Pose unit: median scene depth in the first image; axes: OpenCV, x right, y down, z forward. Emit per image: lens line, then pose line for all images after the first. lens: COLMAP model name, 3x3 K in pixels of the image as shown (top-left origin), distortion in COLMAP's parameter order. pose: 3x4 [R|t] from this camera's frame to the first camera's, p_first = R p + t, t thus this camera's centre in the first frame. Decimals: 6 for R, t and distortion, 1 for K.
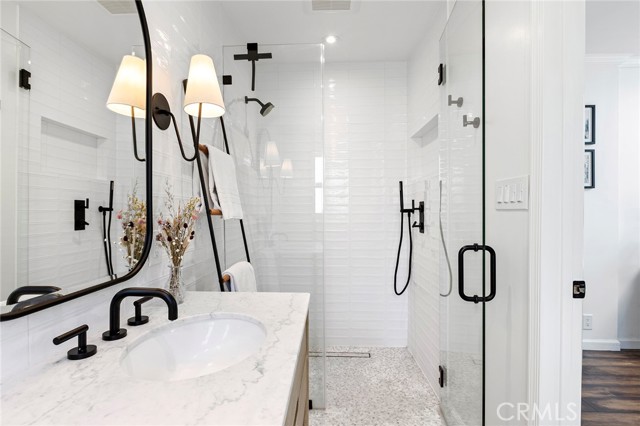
lens RADIAL K [[312.2, 0, 320.9], [0, 312.2, 213.6], [0, 0, 1]] dist [-0.000609, -0.000724]
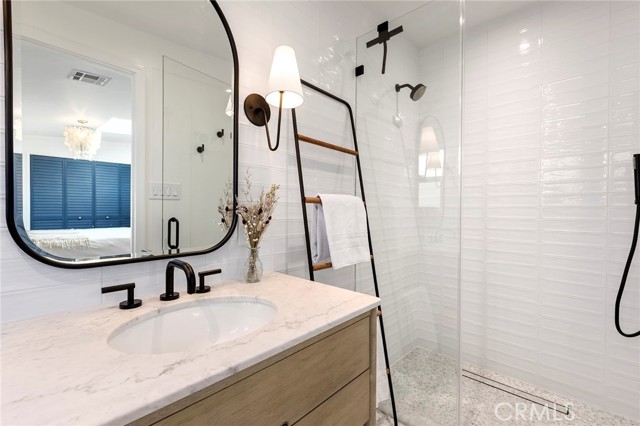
lens RADIAL K [[287.0, 0, 318.8], [0, 287.0, 211.1], [0, 0, 1]] dist [-0.002778, -0.000048]
pose [[0.755746, 0.004295, -0.654851, 0.382605], [-0.004894, 0.999988, 0.000911, 0.040430], [0.654847, 0.002517, 0.755757, 0.413528]]
